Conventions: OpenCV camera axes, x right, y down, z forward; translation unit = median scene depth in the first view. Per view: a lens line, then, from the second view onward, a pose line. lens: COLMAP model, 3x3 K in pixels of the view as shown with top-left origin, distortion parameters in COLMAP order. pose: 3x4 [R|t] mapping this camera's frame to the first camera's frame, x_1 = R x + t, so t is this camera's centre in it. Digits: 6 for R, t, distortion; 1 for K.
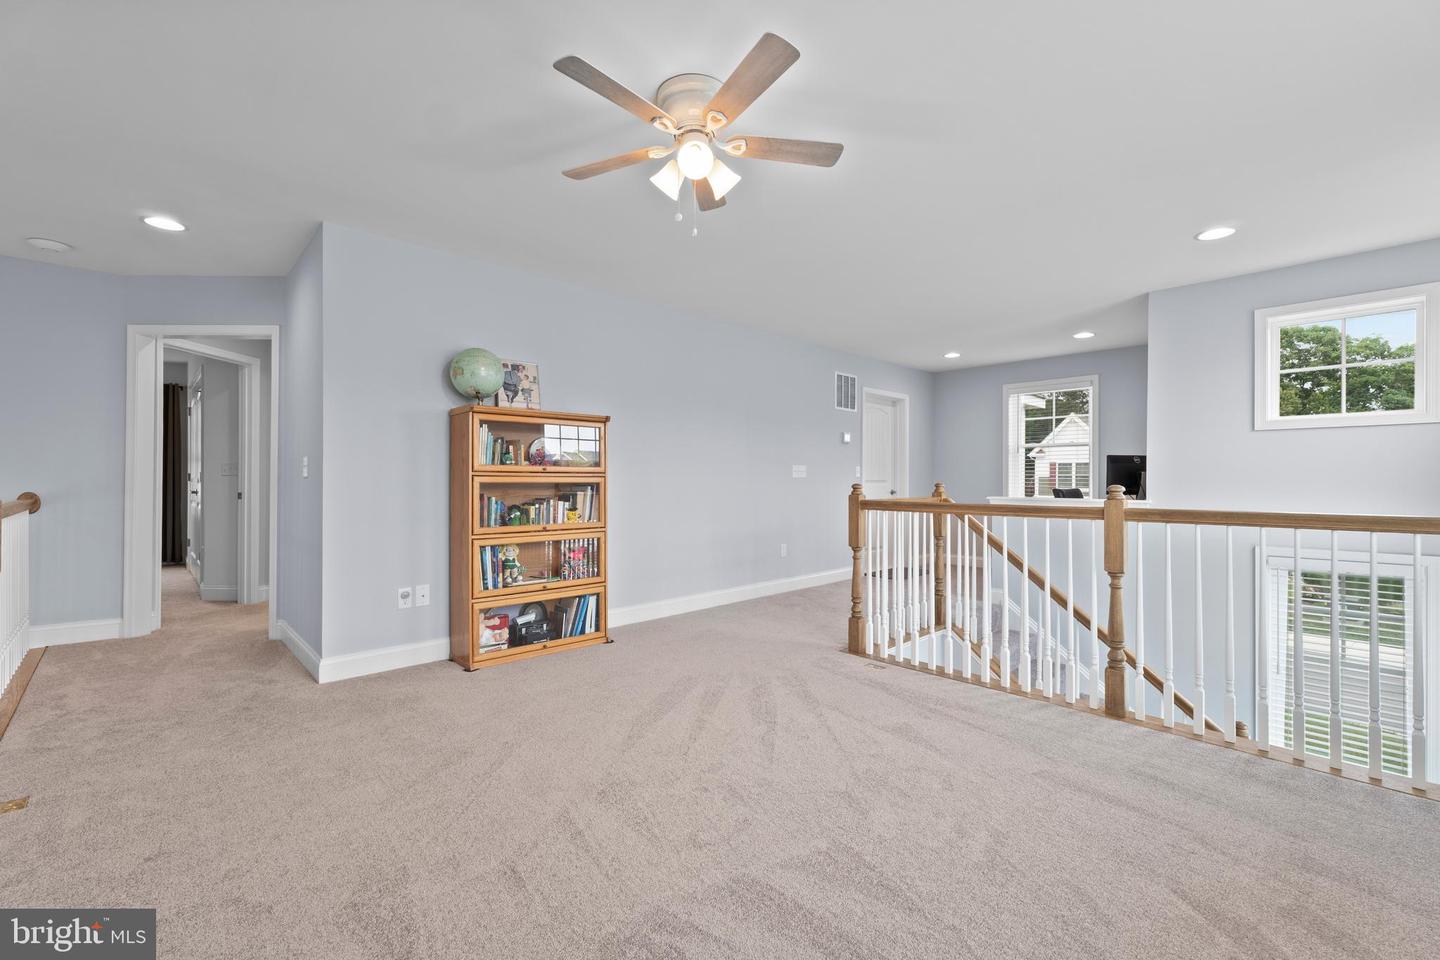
lens RADIAL K [[612.7, 0, 717.7], [0, 612.7, 474.3], [0, 0, 1]] dist [0.001216, -0.000002]
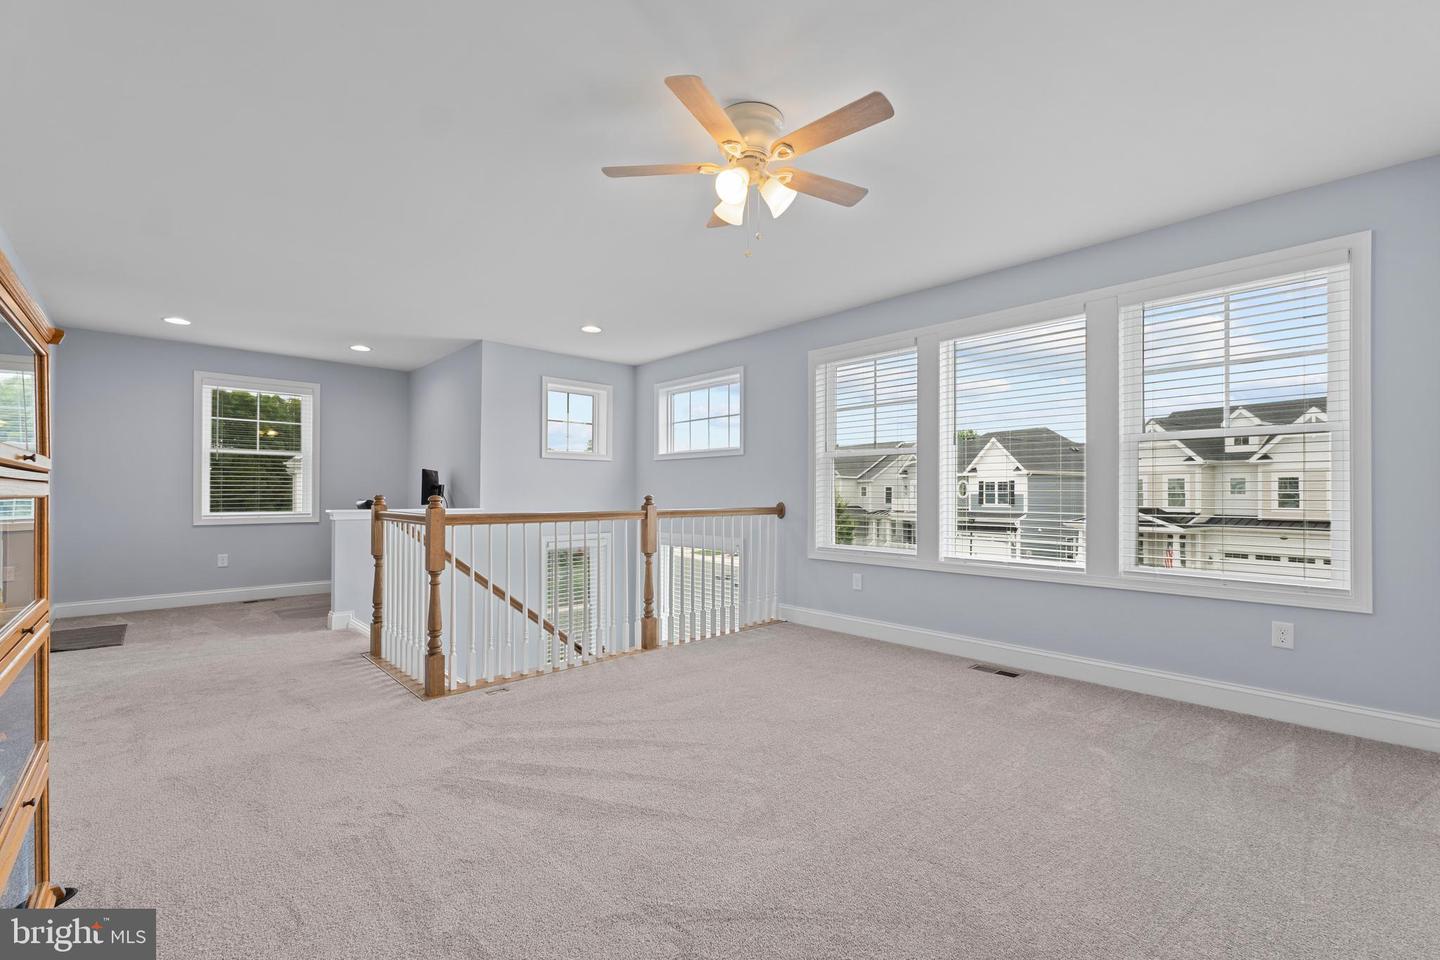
lens RADIAL K [[612.7, 0, 717.7], [0, 612.7, 474.3], [0, 0, 1]] dist [0.001216, -0.000002]
pose [[0.011835, 0.024367, 0.999633, -0.716476], [-0.010925, 0.999647, -0.024238, 0.000792], [-0.999870, -0.010634, 0.012097, 0.685726]]
